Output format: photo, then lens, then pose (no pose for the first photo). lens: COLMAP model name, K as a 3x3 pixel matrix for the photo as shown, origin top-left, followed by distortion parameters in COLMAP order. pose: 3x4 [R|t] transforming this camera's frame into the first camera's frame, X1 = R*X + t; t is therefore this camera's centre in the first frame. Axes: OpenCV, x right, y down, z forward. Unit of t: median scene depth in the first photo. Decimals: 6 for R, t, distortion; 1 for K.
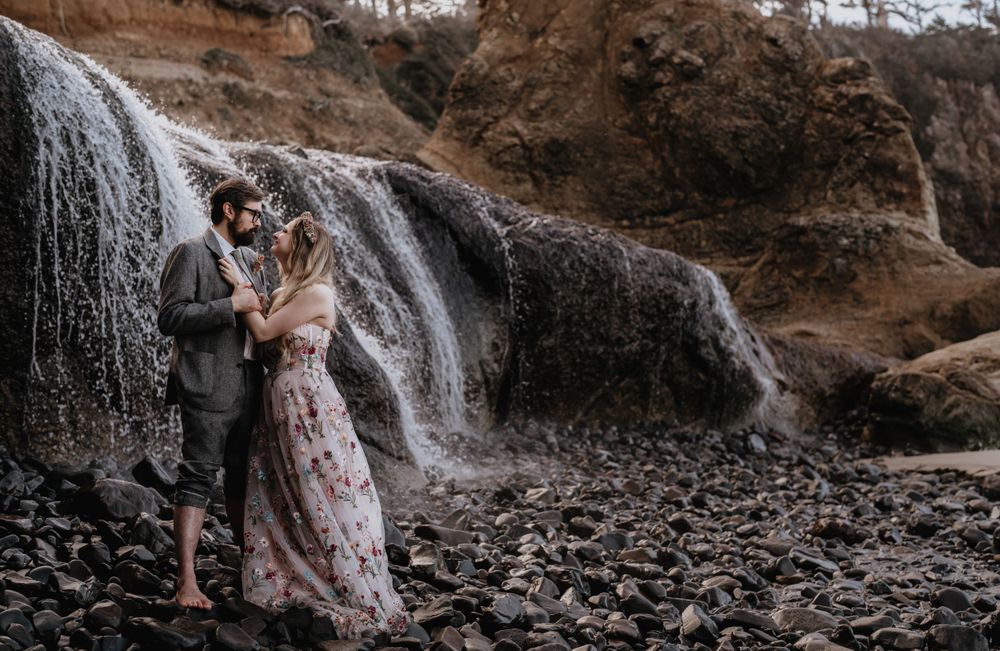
lens RADIAL K [[1411.2, 0, 500.0], [0, 1411.2, 323.4], [0, 0, 1]] dist [-0.008214, 0.000000]
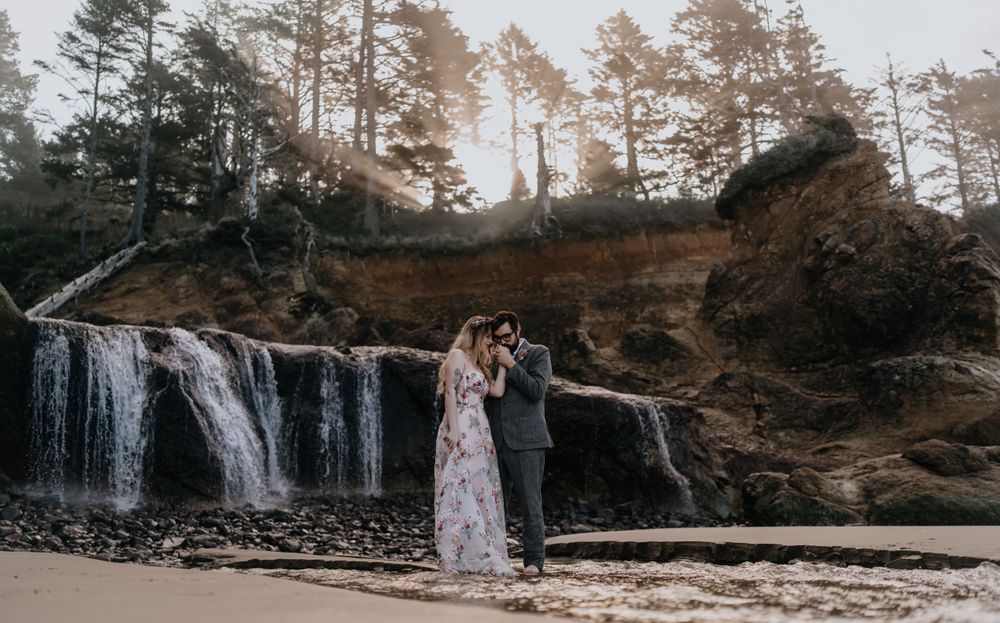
lens RADIAL K [[985.4, 0, 500.1], [0, 985.4, 317.0], [0, 0, 1]] dist [0.017034, 0.000000]
pose [[0.757809, -0.075576, -0.648085, 0.505213], [-0.007340, 0.992219, -0.124290, 0.003035], [0.652435, 0.098945, 0.751358, 0.048695]]
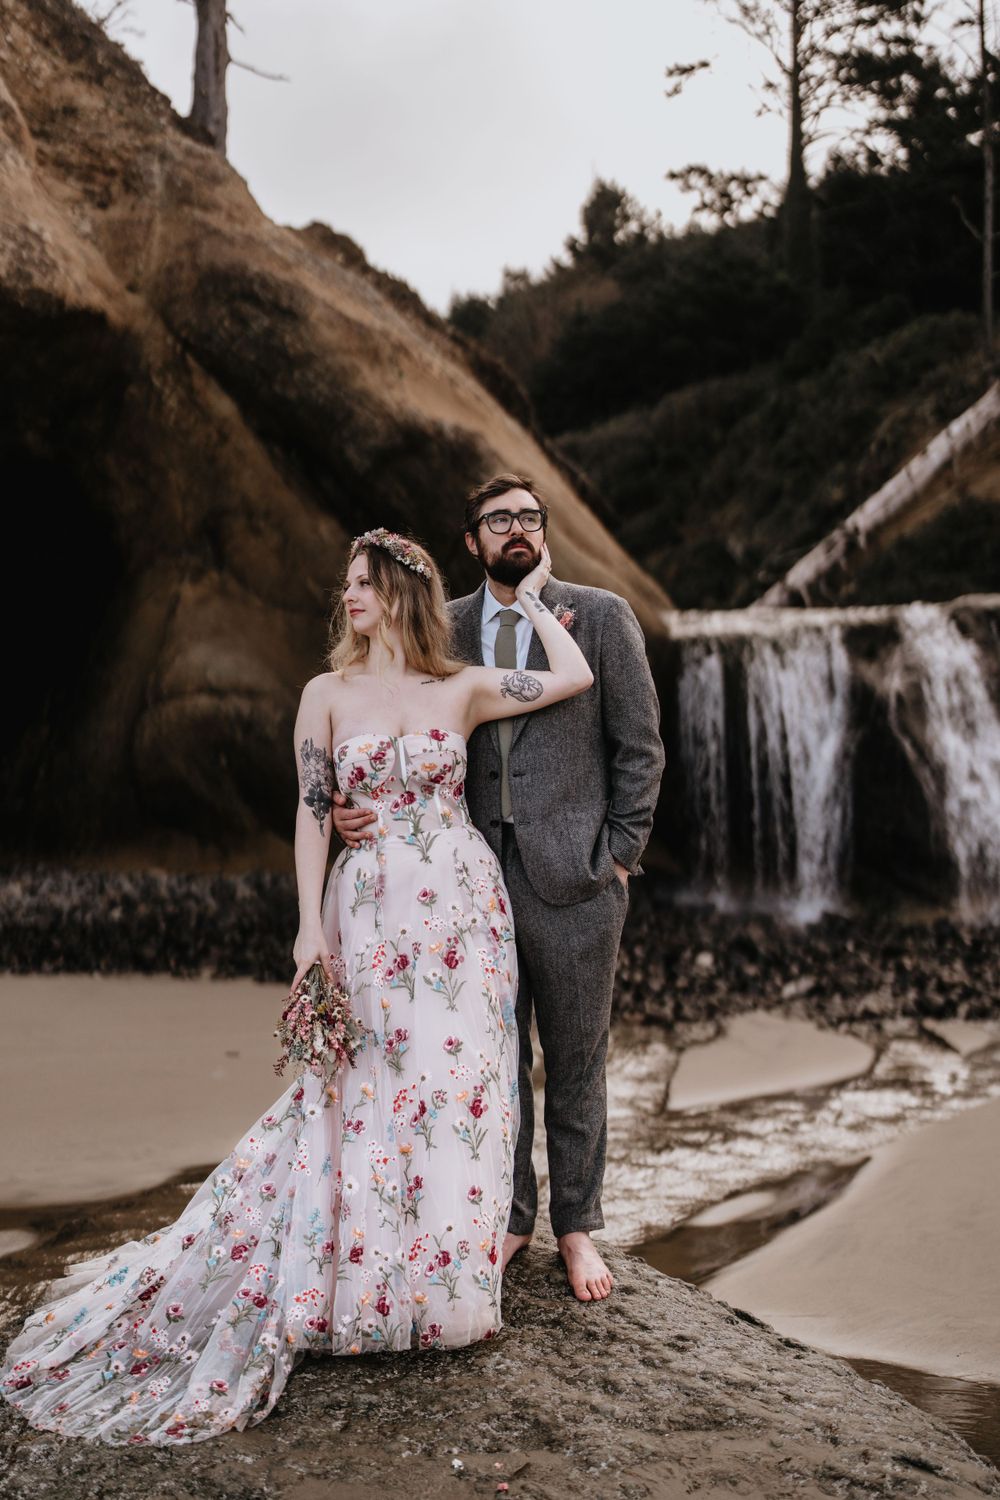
lens RADIAL K [[2203.3, 0, 497.7], [0, 2203.3, 749.8], [0, 0, 1]] dist [0.000261, 0.000000]
pose [[0.150230, 0.019027, -0.988468, 0.748427], [0.065996, 0.997392, 0.029229, -0.047888], [0.986446, -0.069626, 0.148583, 0.103396]]
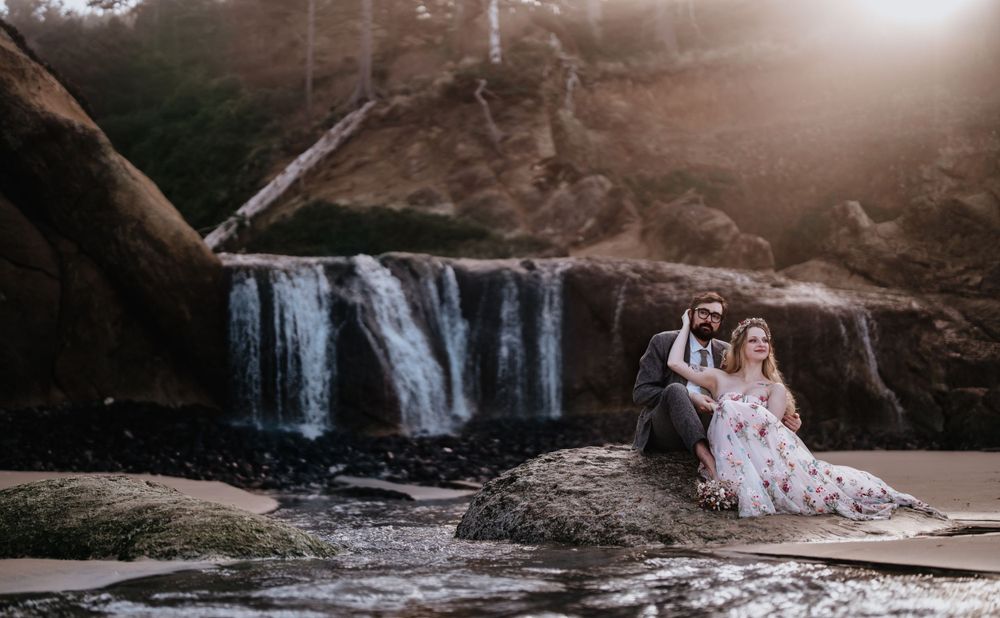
lens RADIAL K [[1426.0, 0, 501.4], [0, 1426.0, 310.9], [0, 0, 1]] dist [0.075532, 0.000000]
pose [[0.530720, -0.010266, -0.847485, 0.773031], [0.028260, 0.999585, 0.005589, -0.034019], [0.847076, -0.026916, 0.530790, -0.026211]]
